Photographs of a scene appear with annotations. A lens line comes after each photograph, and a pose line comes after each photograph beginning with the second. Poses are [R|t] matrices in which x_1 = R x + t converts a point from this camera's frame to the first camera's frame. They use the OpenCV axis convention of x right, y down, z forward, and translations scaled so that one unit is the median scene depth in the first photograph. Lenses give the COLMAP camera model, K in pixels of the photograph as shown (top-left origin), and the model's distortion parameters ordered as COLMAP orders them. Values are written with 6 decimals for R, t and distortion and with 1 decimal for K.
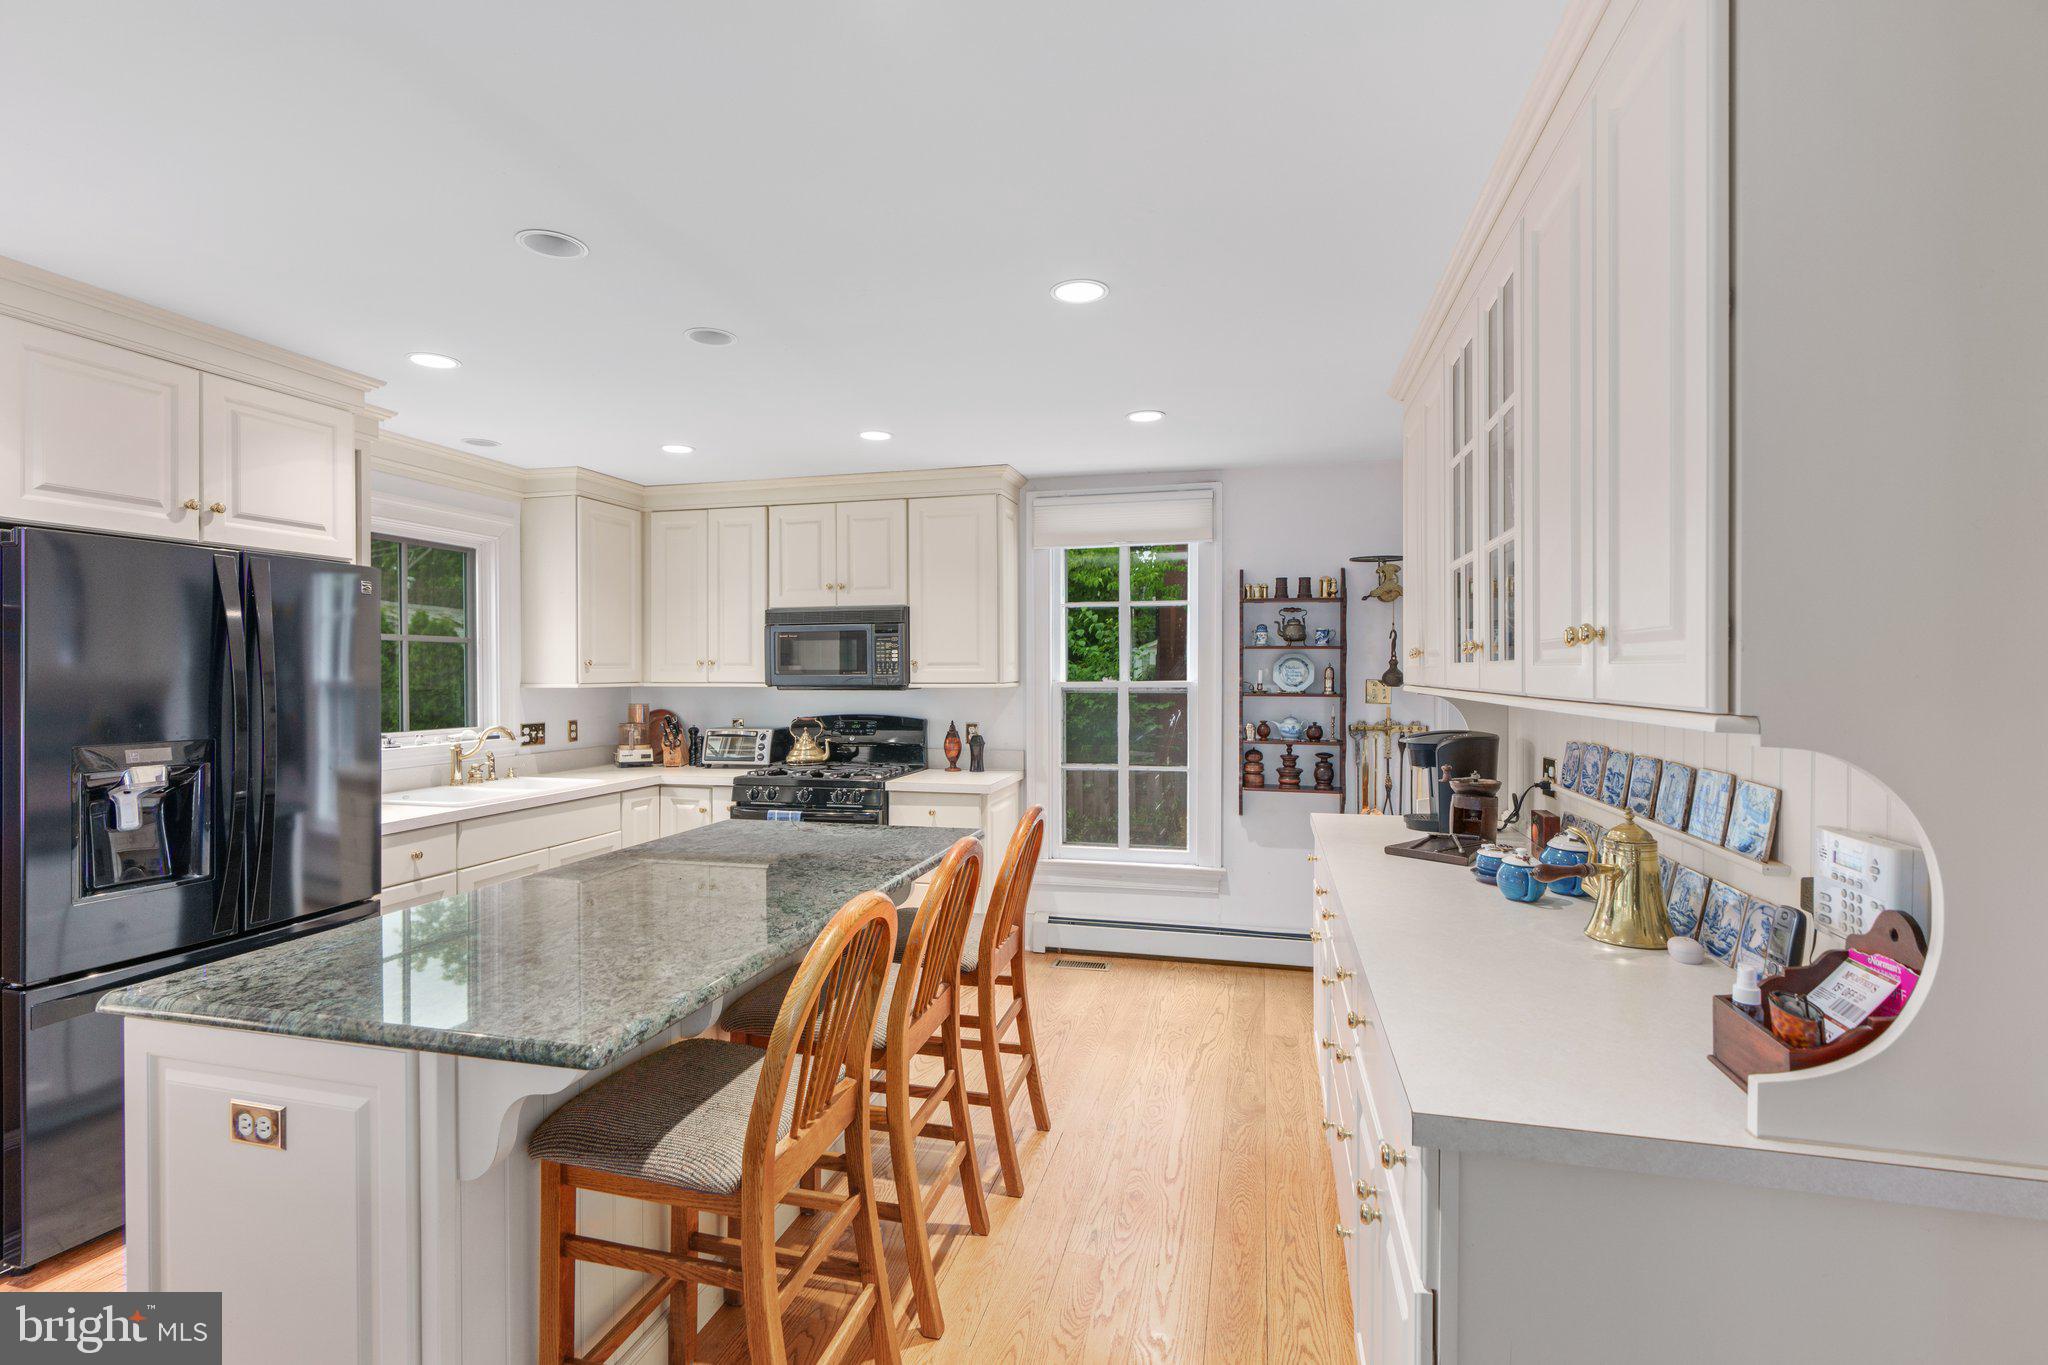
lens RADIAL K [[921.1, 0, 1024.3], [0, 921.1, 673.9], [0, 0, 1]] dist [-0.008619, 0.003559]
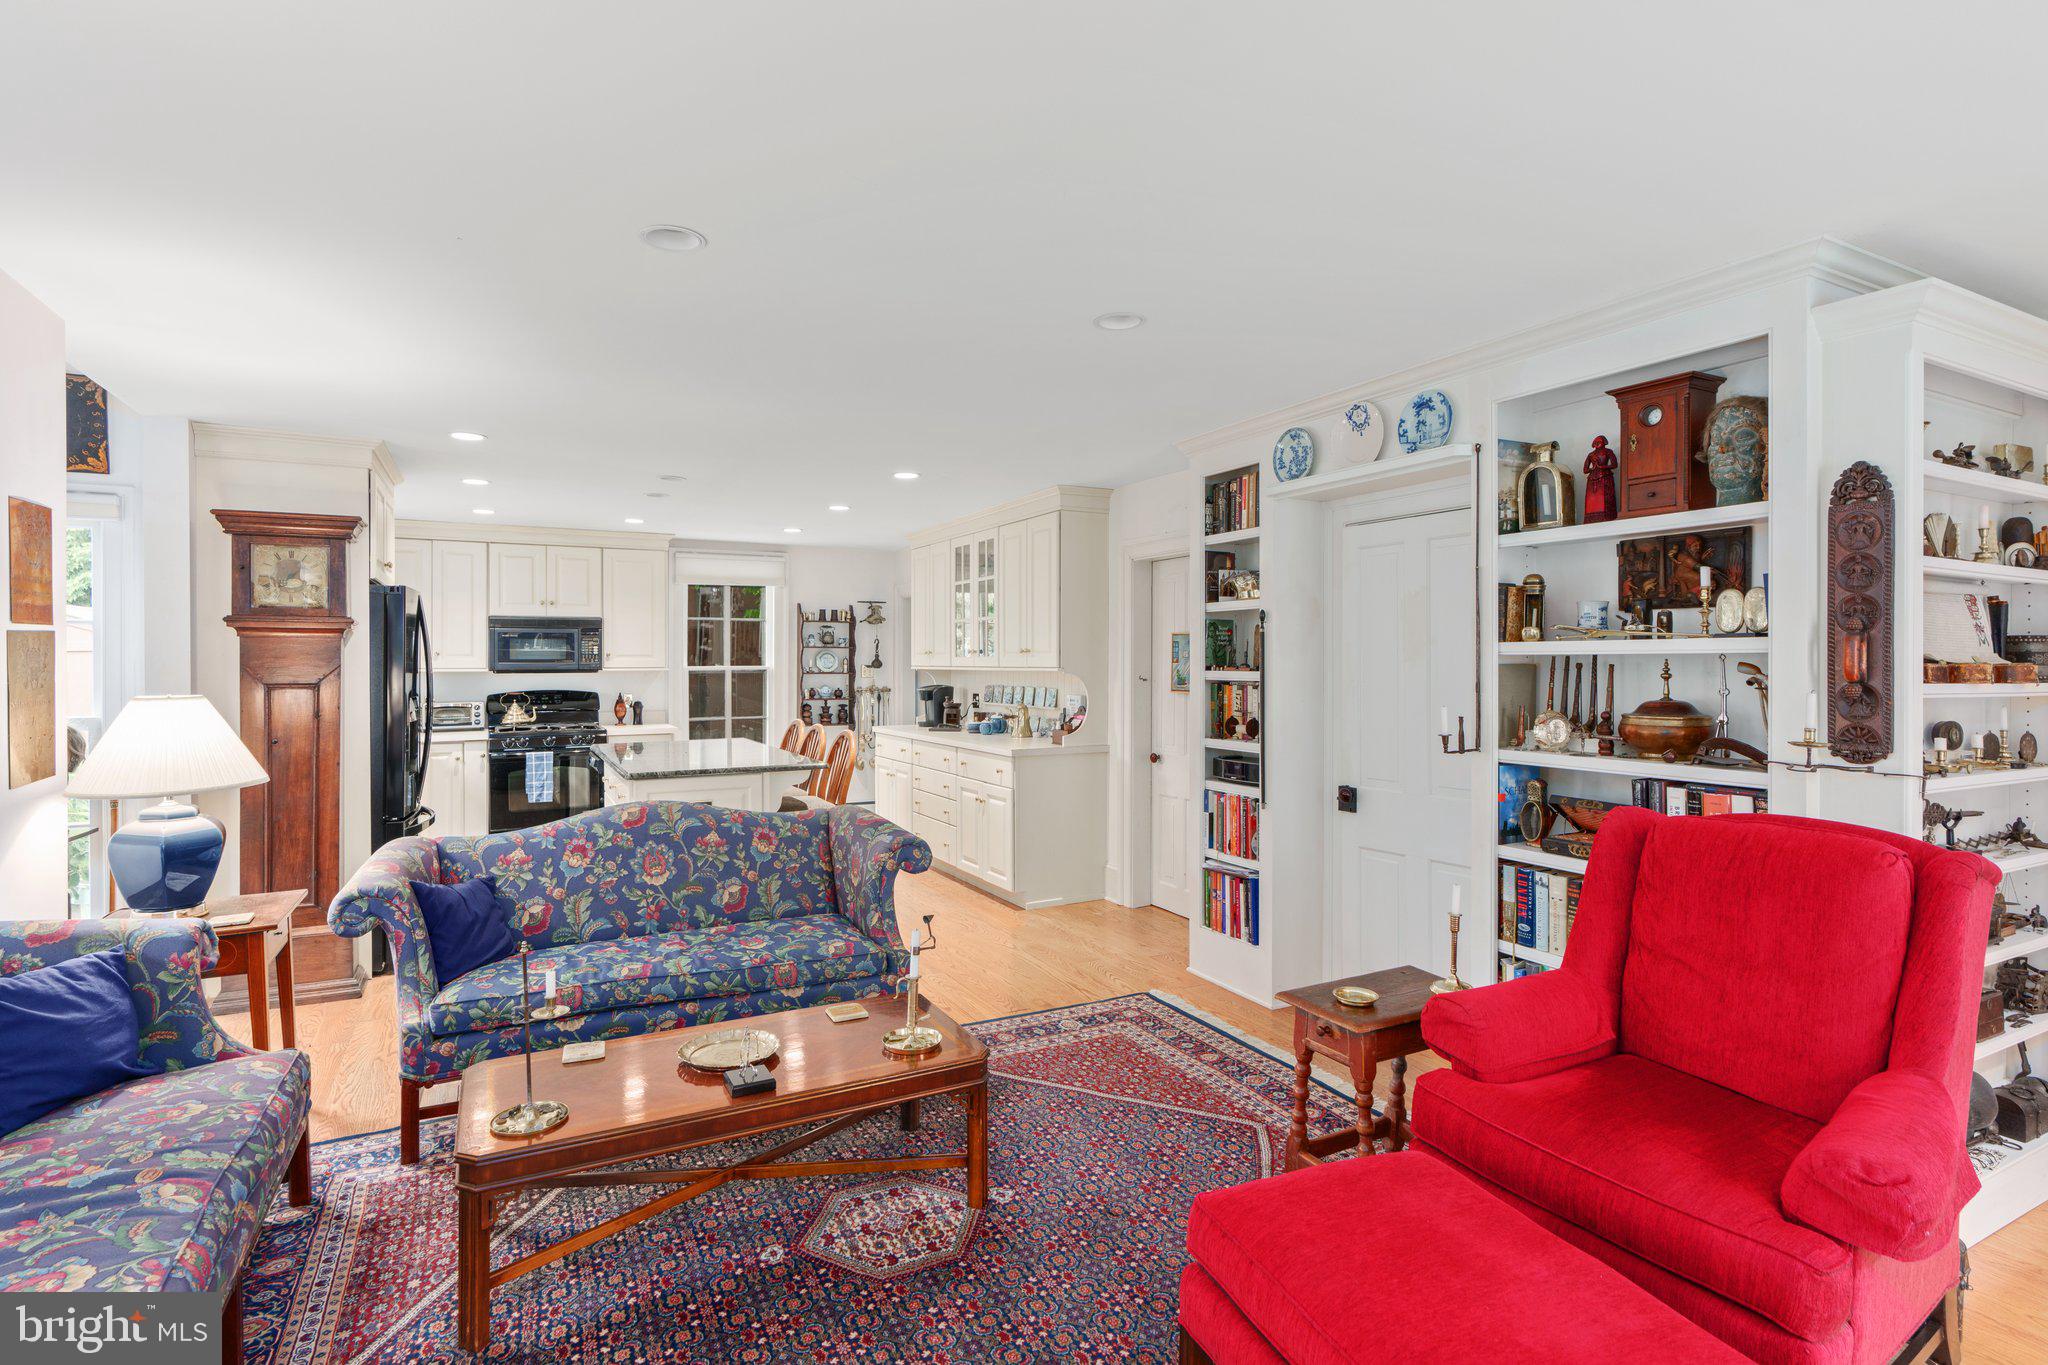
lens RADIAL K [[987.5, 0, 1016.7], [0, 987.5, 663.3], [0, 0, 1]] dist [-0.013973, 0.005546]
pose [[0.735938, -0.001046, 0.677048, -0.727051], [0.002882, 0.999995, -0.001587, 0.006713], [-0.677043, 0.003120, 0.735937, -0.671511]]
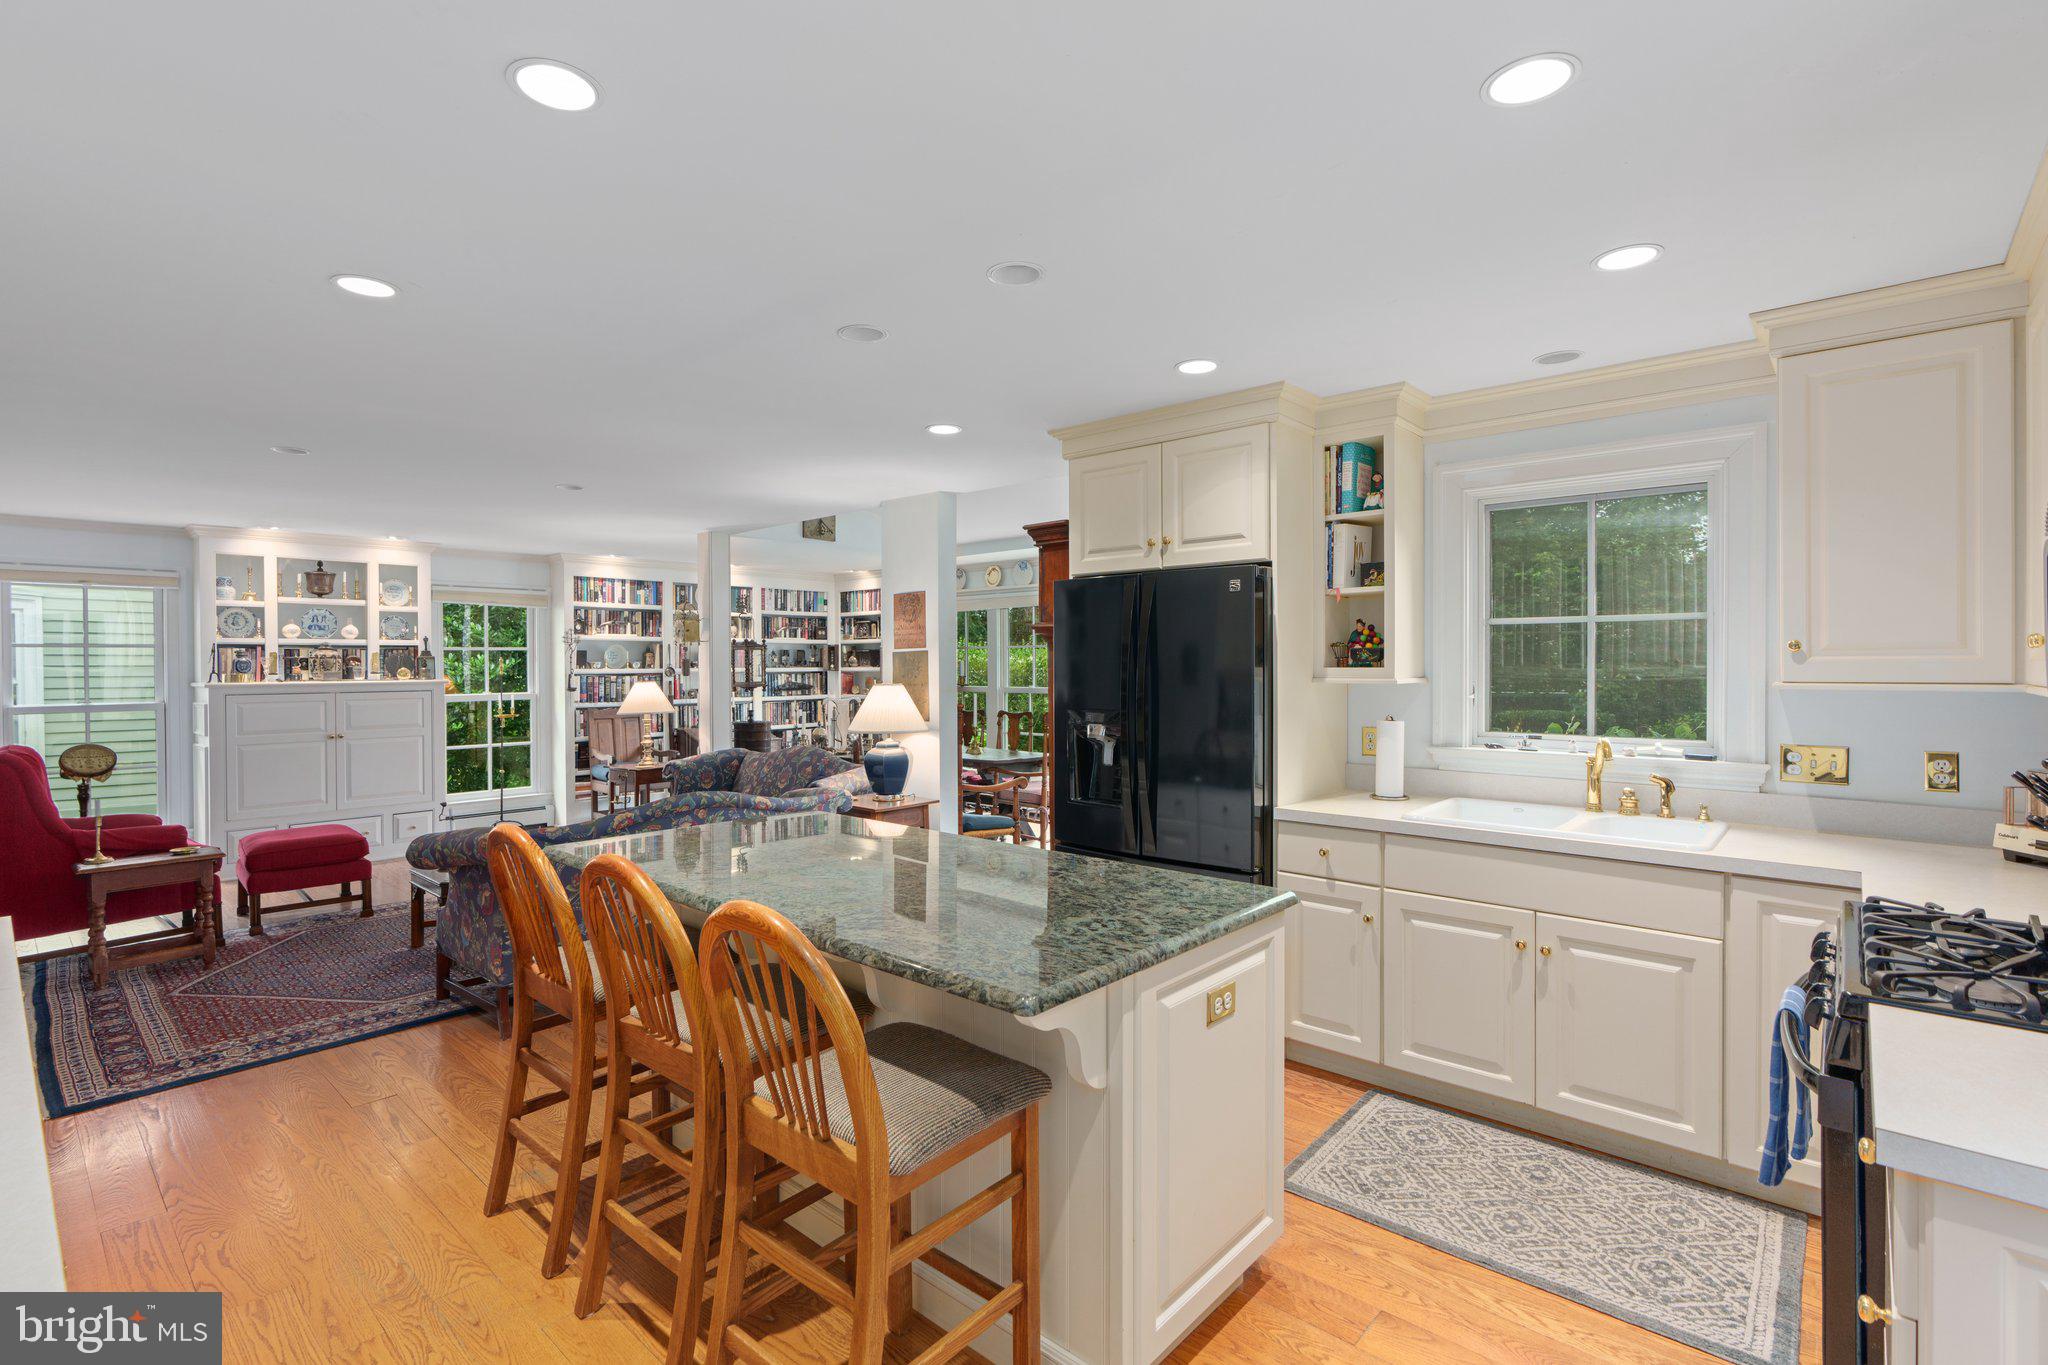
lens RADIAL K [[921.1, 0, 1015.2], [0, 921.1, 671.0], [0, 0, 1]] dist [-0.008619, 0.003559]
pose [[-0.443556, 0.012222, -0.896164, 0.248934], [0.001797, 0.999917, 0.012747, -0.004822], [0.896245, 0.004044, -0.443541, 0.799373]]
